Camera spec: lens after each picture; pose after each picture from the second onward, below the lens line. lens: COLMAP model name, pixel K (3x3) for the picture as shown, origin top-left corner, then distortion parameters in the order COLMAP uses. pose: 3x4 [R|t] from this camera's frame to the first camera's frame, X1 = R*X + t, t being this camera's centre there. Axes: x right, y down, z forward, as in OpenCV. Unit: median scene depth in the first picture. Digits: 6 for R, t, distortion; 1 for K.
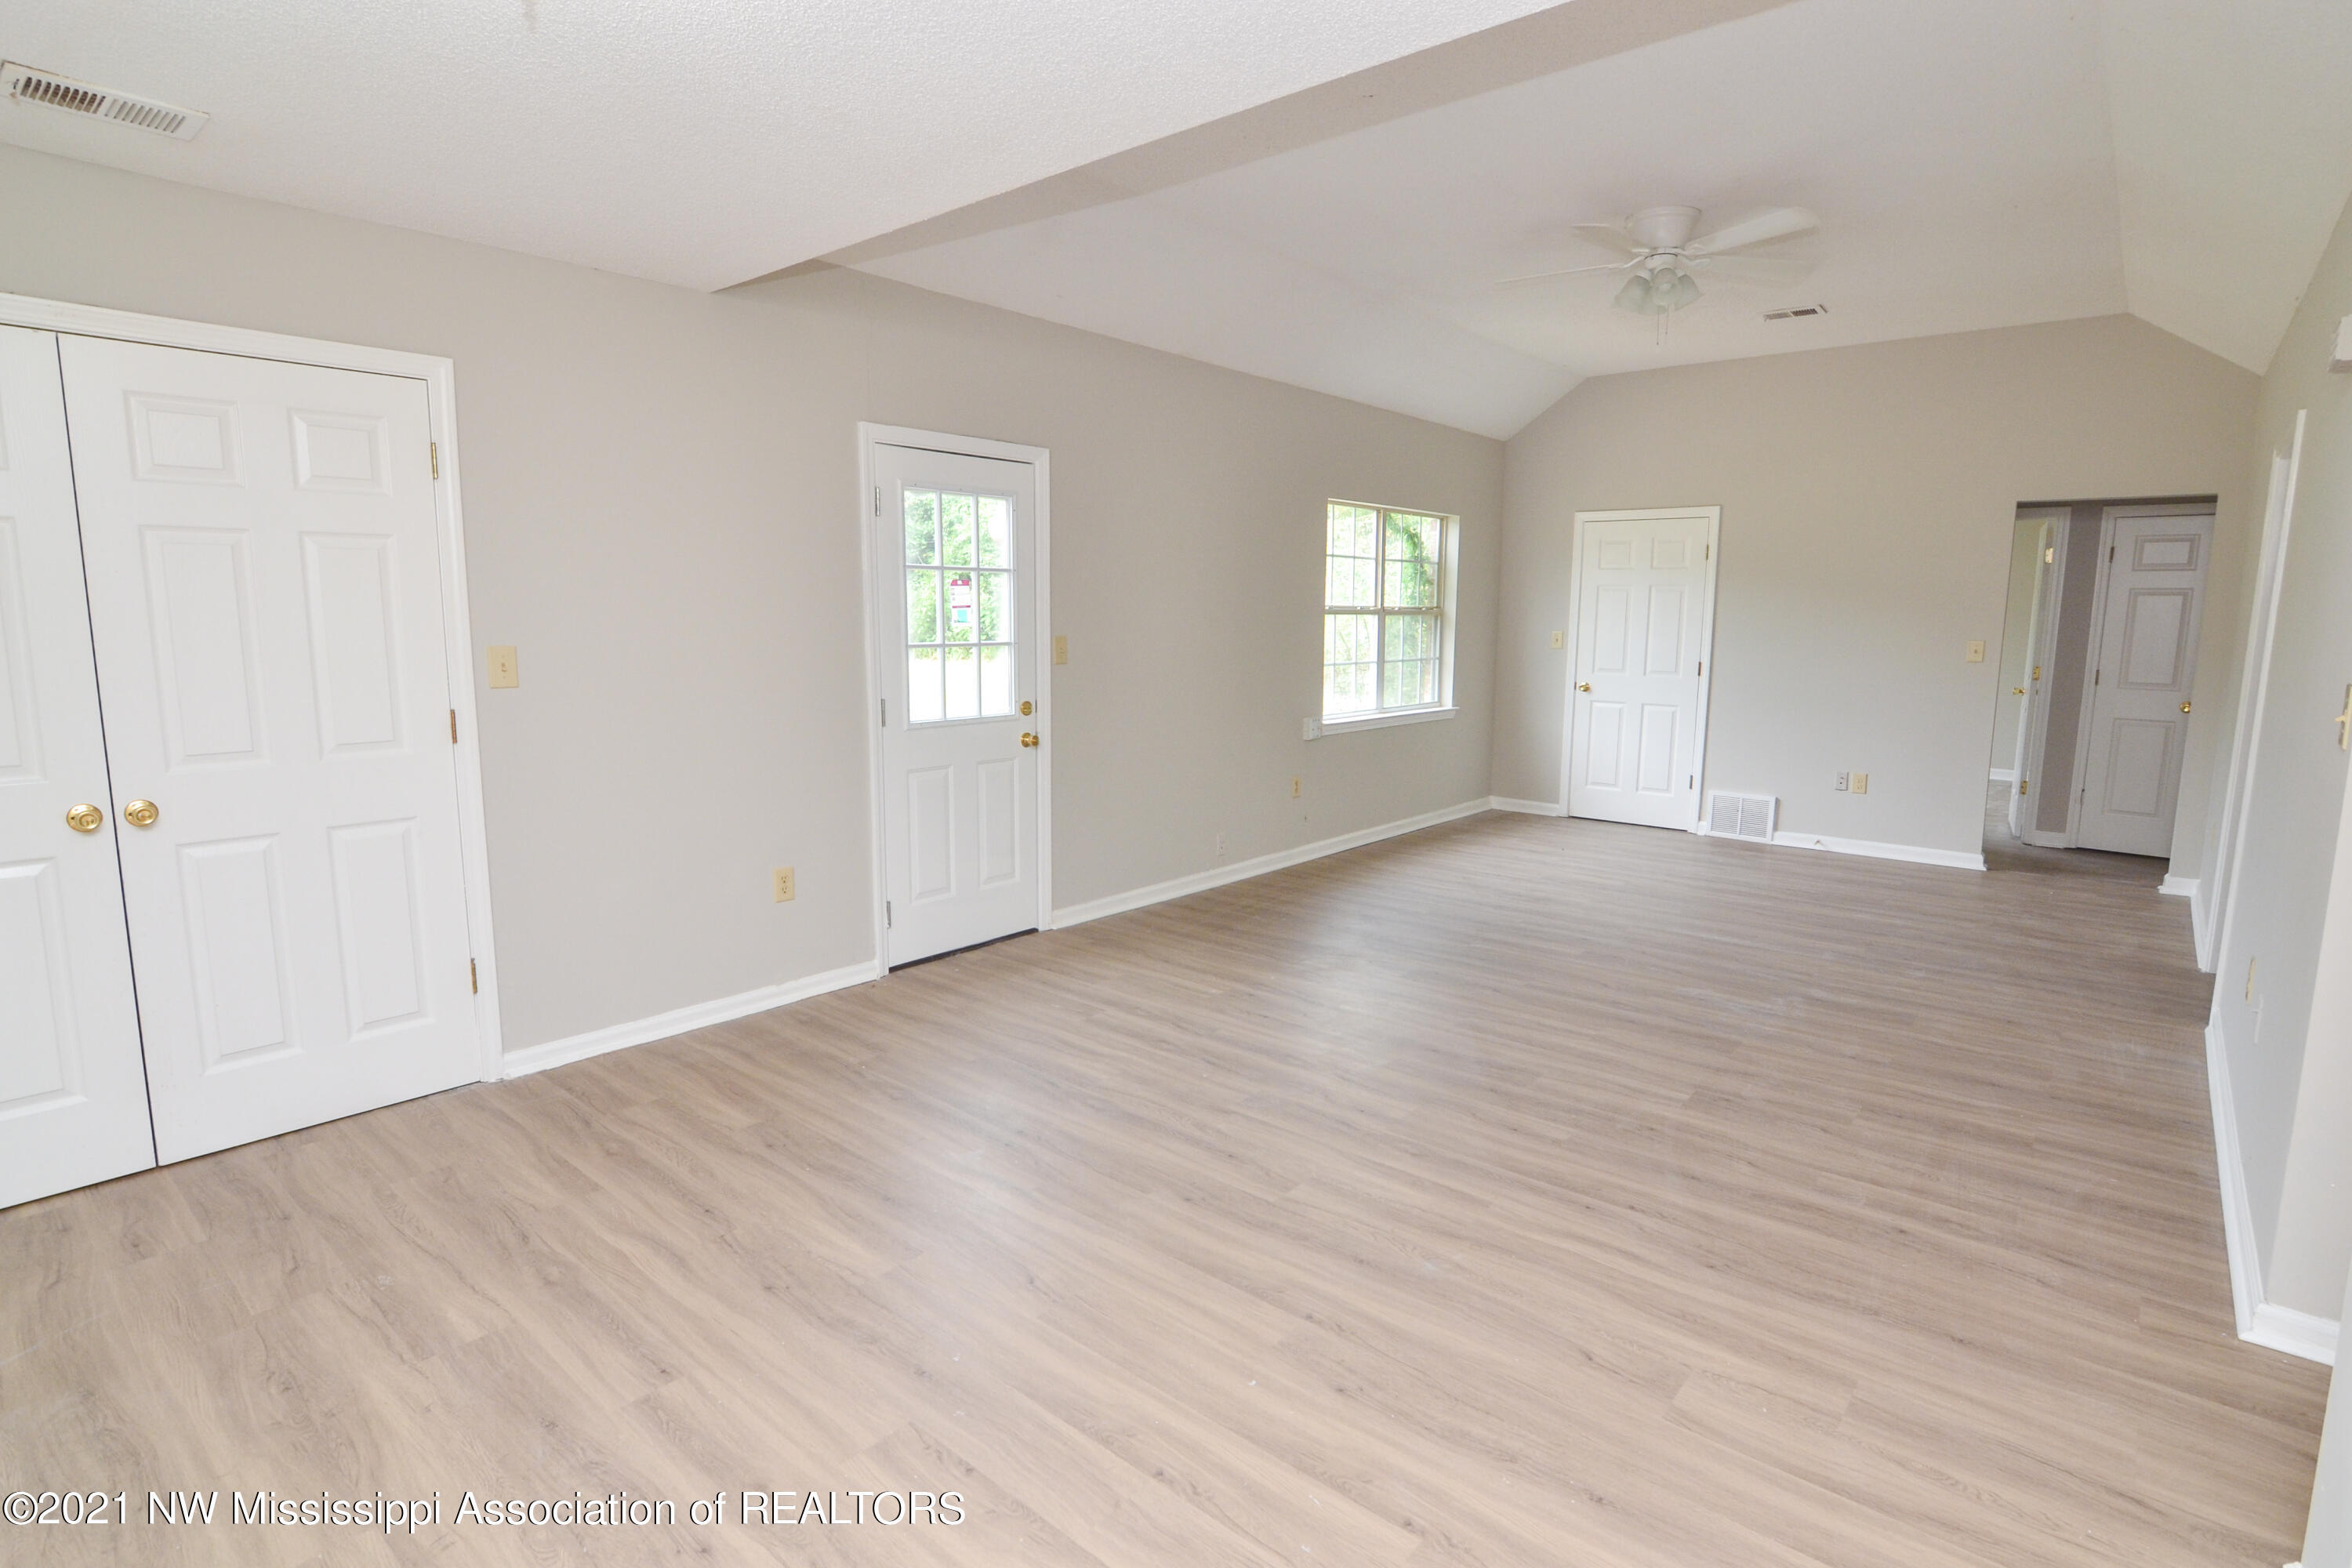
lens RADIAL K [[1160.8, 0, 1171.2], [0, 1160.8, 770.2], [0, 0, 1]] dist [-0.024080, 0.001235]
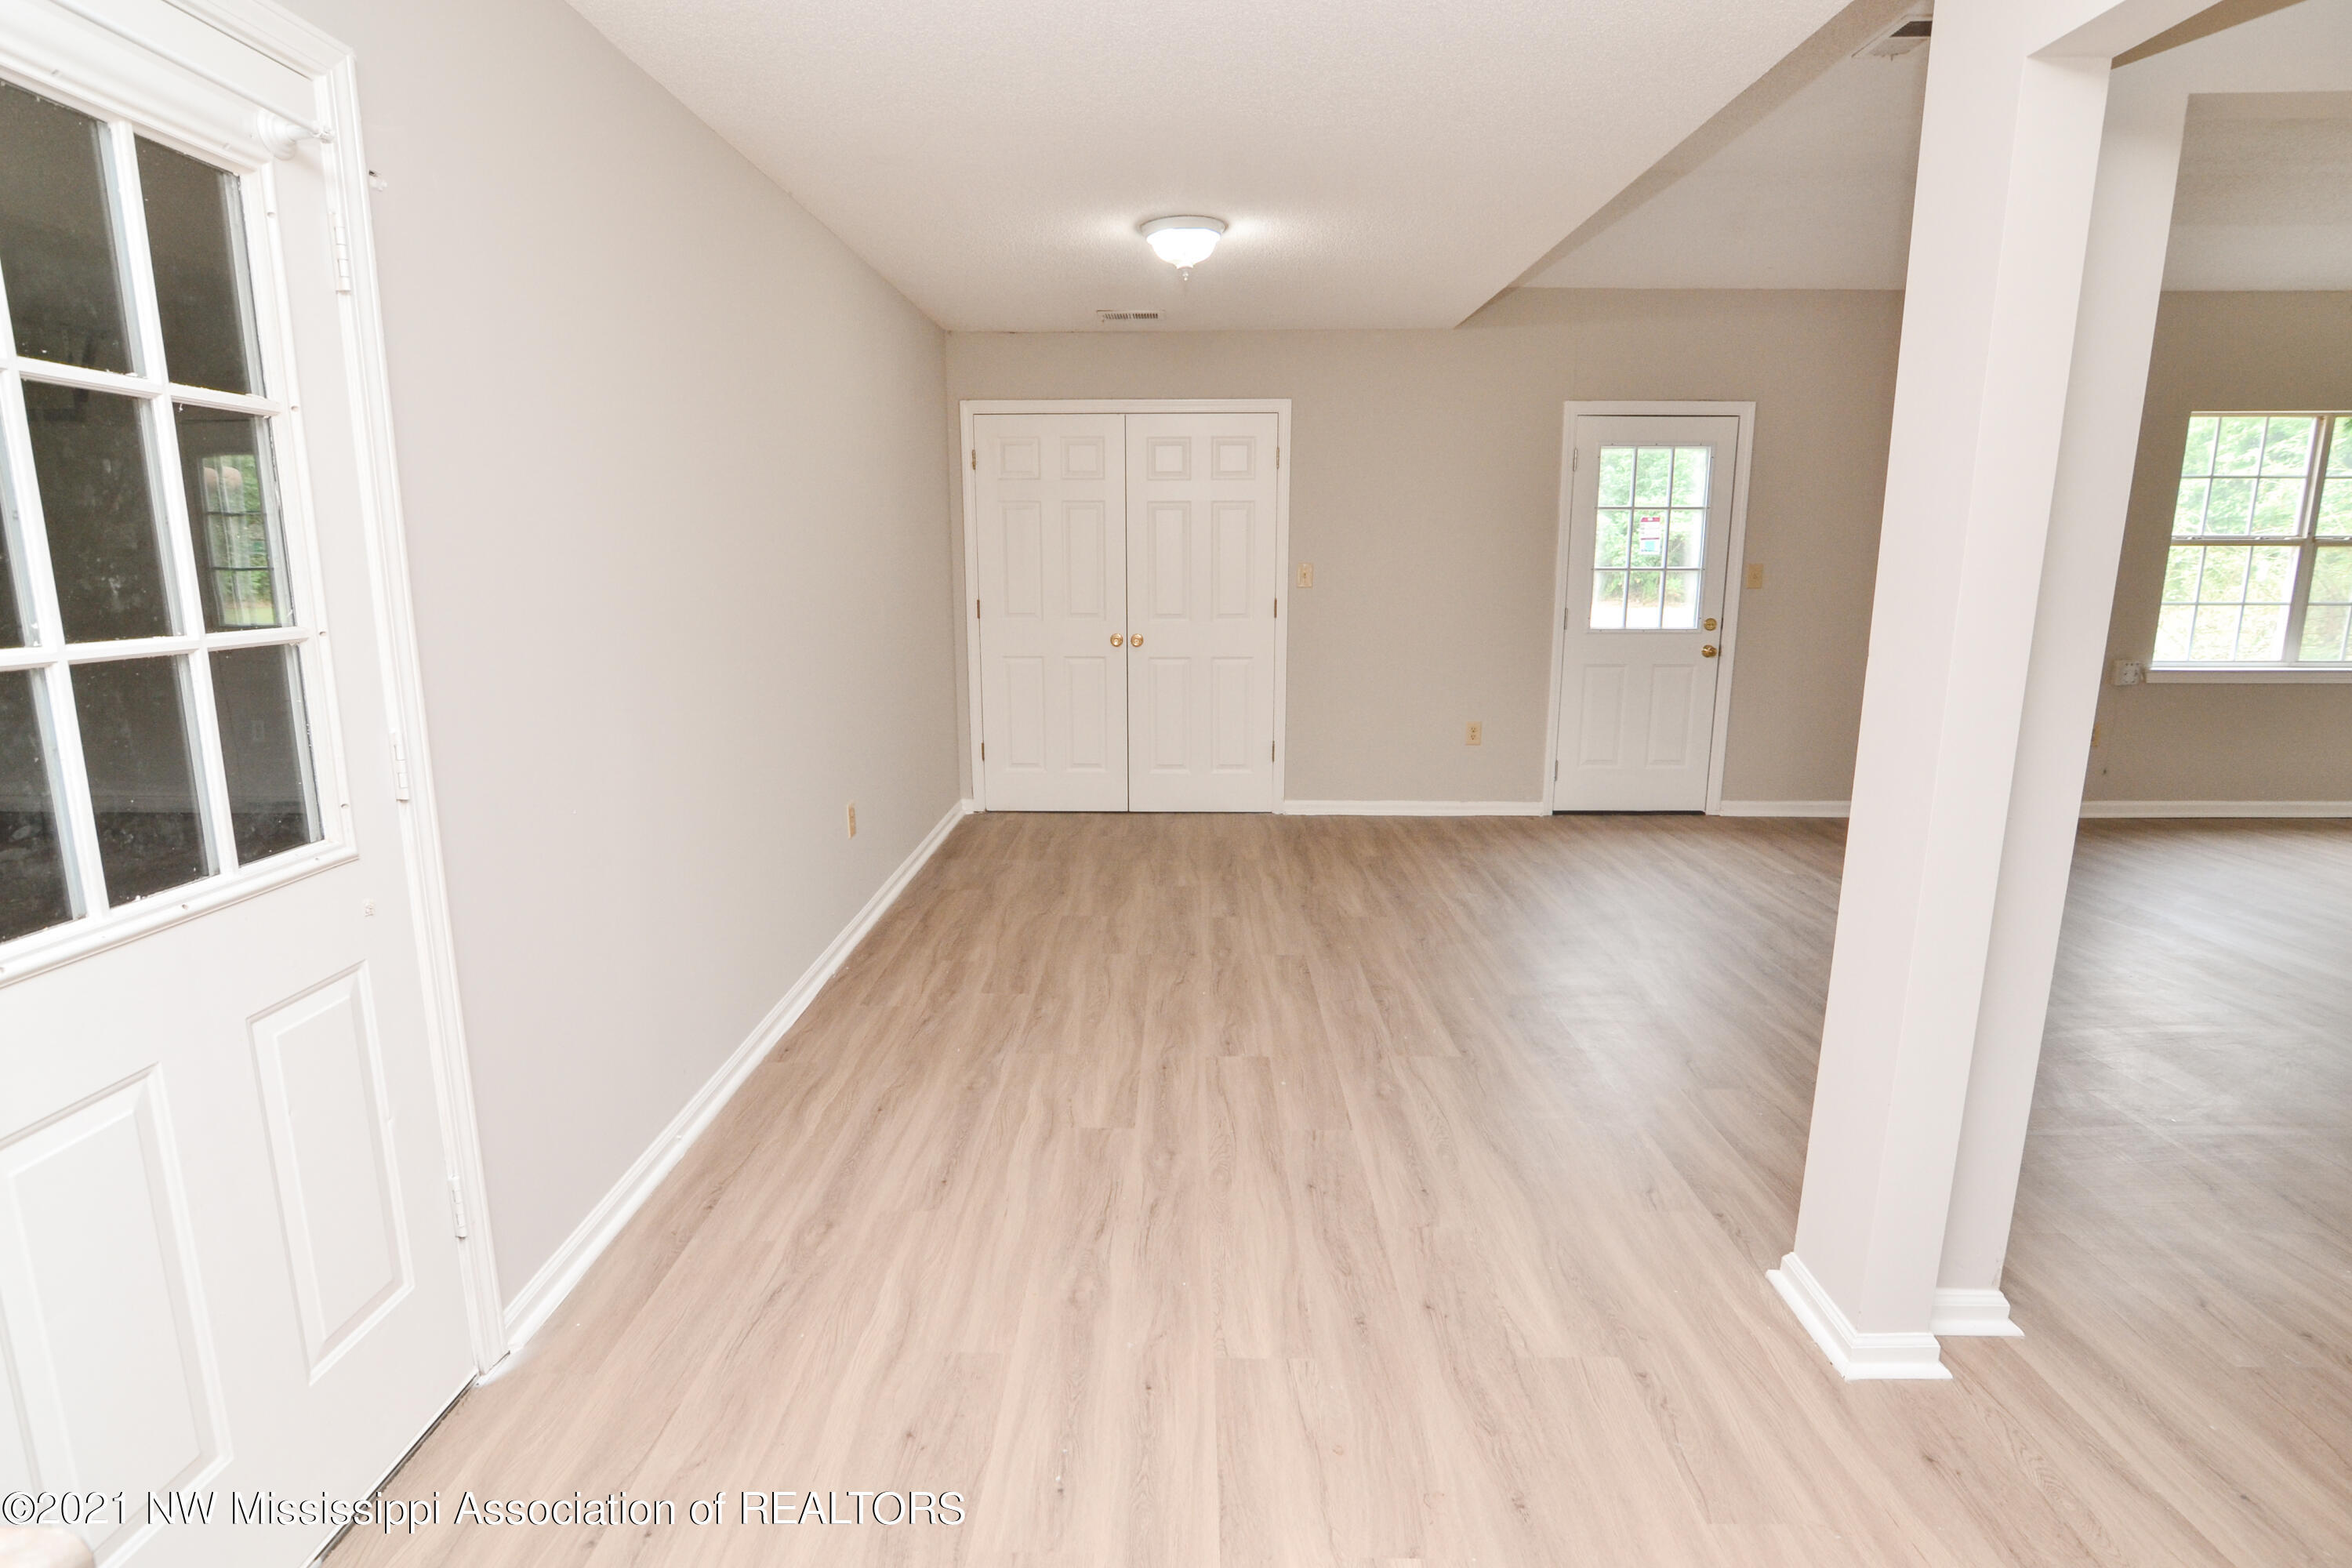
lens RADIAL K [[1160.8, 0, 1171.2], [0, 1160.8, 770.2], [0, 0, 1]] dist [-0.024080, 0.001235]
pose [[0.639306, 0.136261, -0.756783, 0.494295], [-0.097022, 0.990603, 0.096400, 0.038542], [0.762807, 0.011796, 0.646518, -0.208106]]
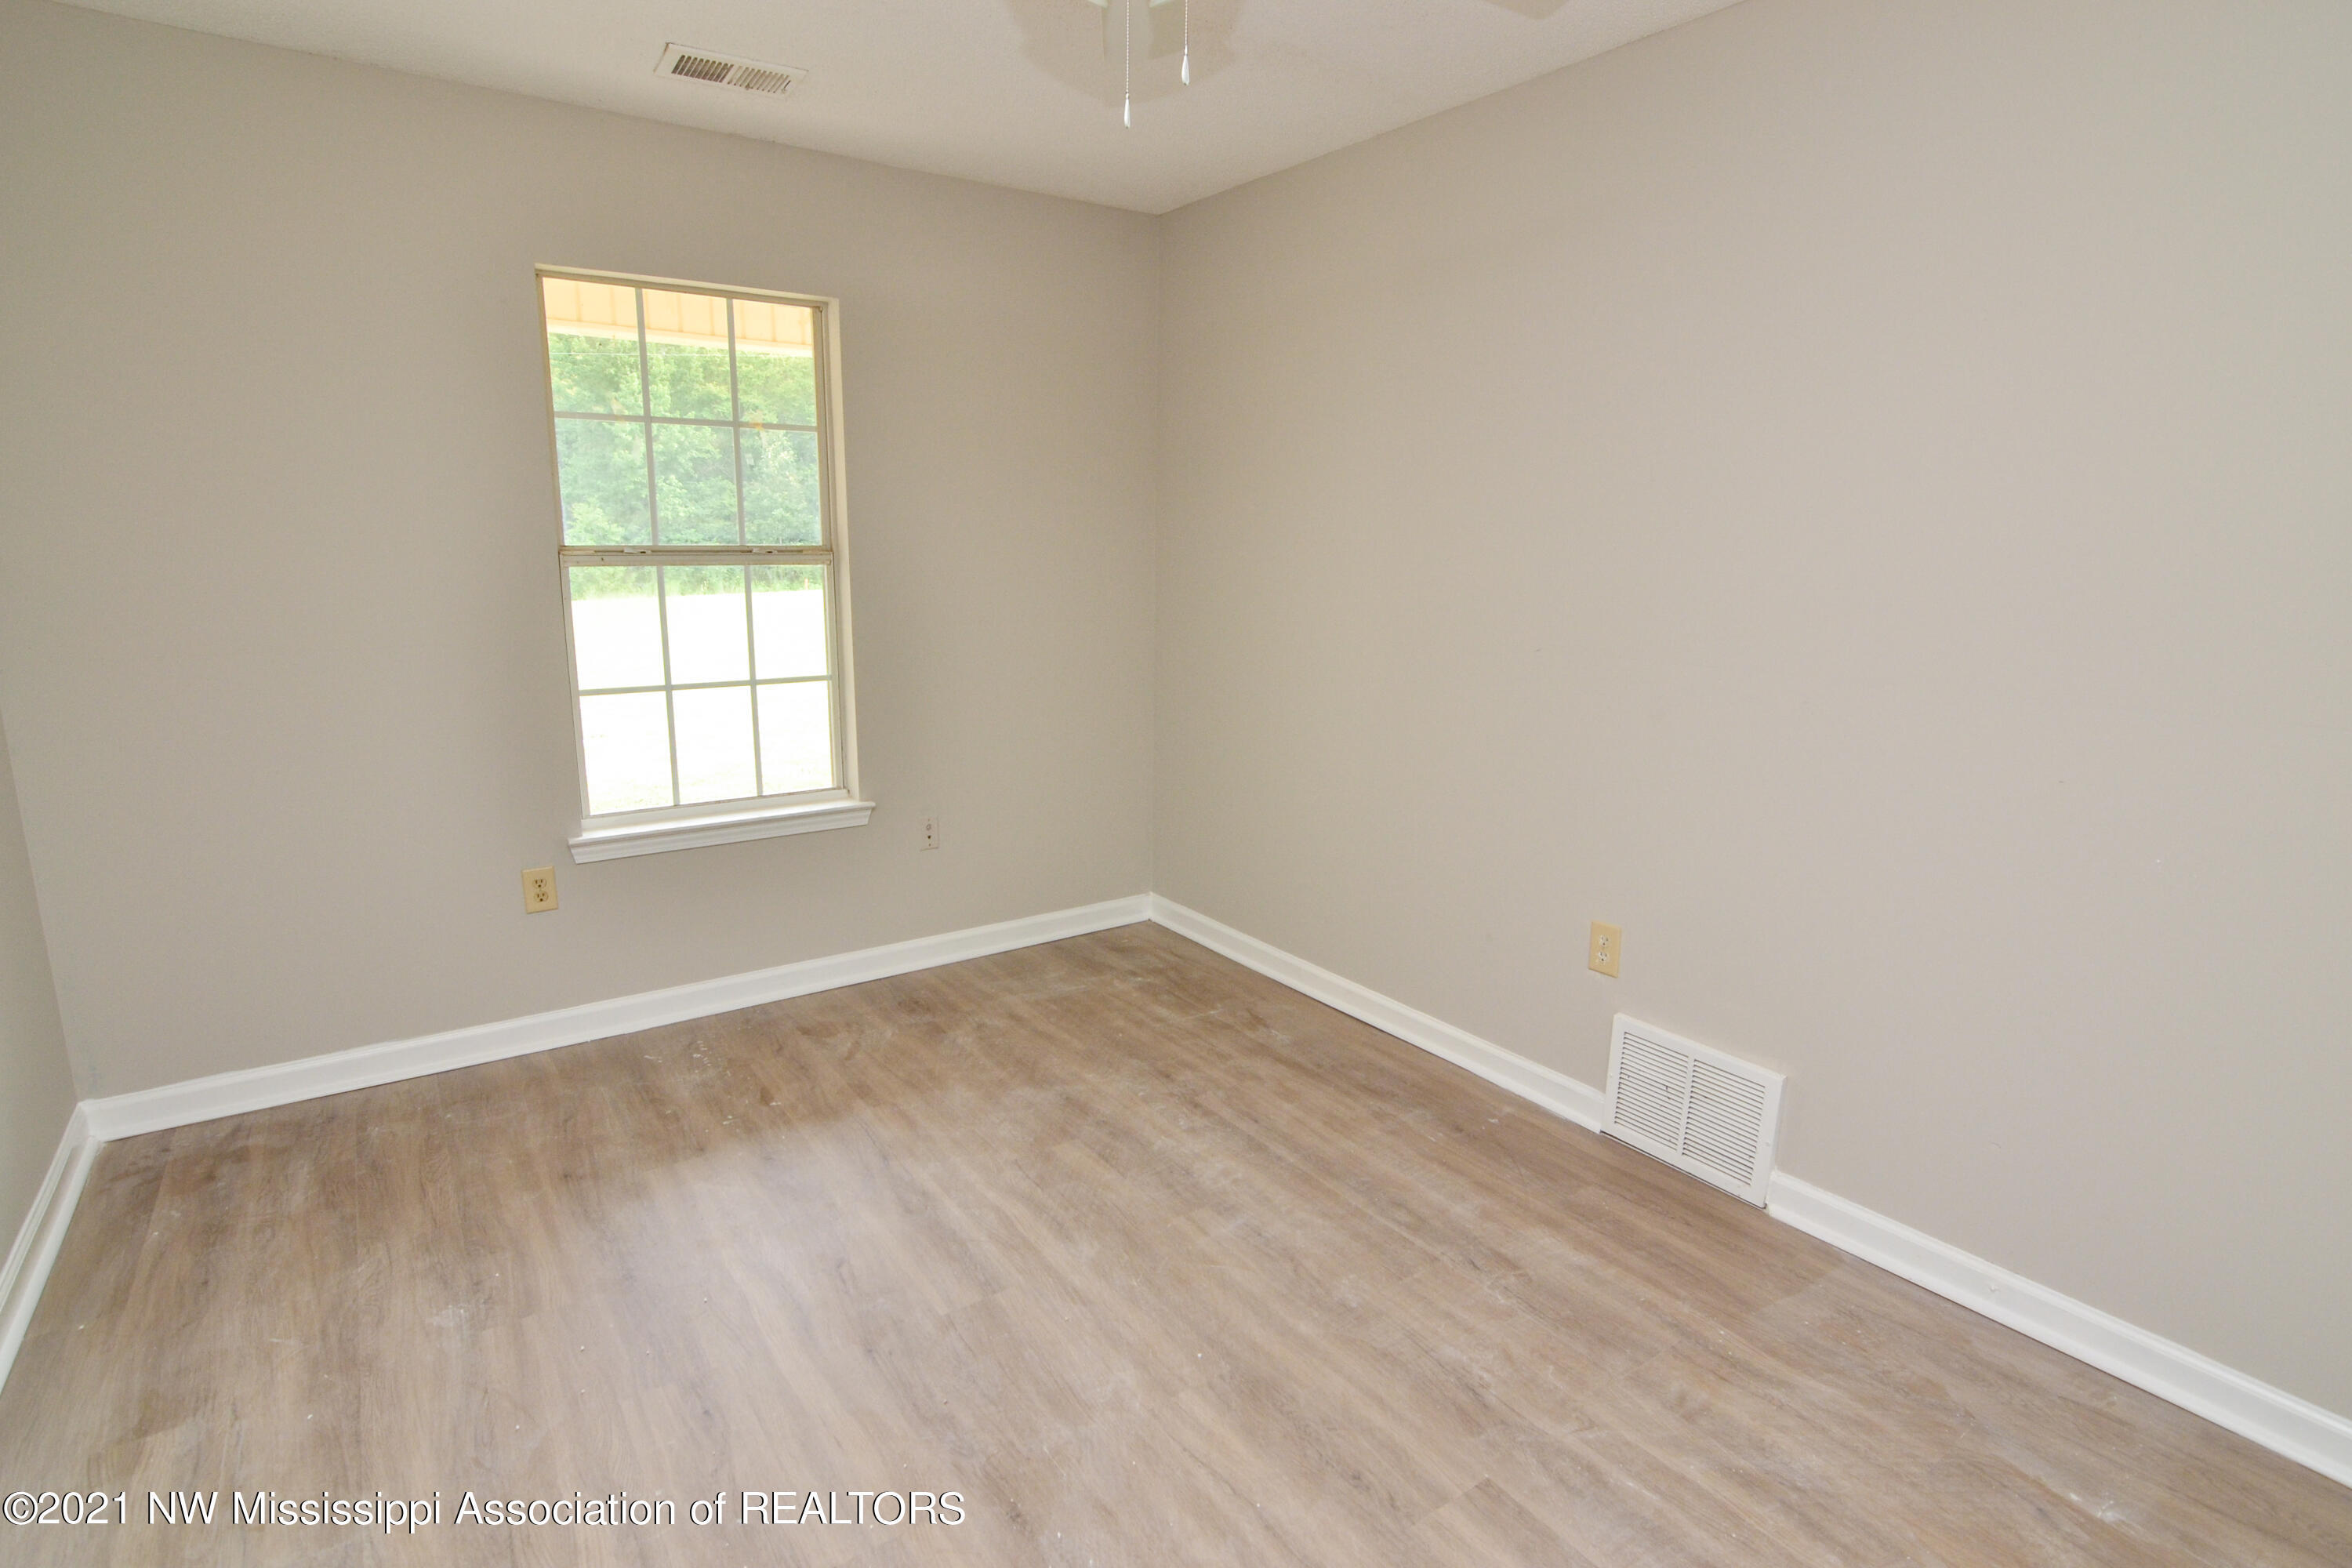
lens RADIAL K [[1160.8, 0, 1171.2], [0, 1160.8, 770.2], [0, 0, 1]] dist [-0.024080, 0.001235]
pose [[0.971050, 0.033724, -0.236484, 0.673021], [-0.023165, 0.998613, 0.047287, -0.138435], [0.237751, -0.040440, 0.970484, 1.045531]]
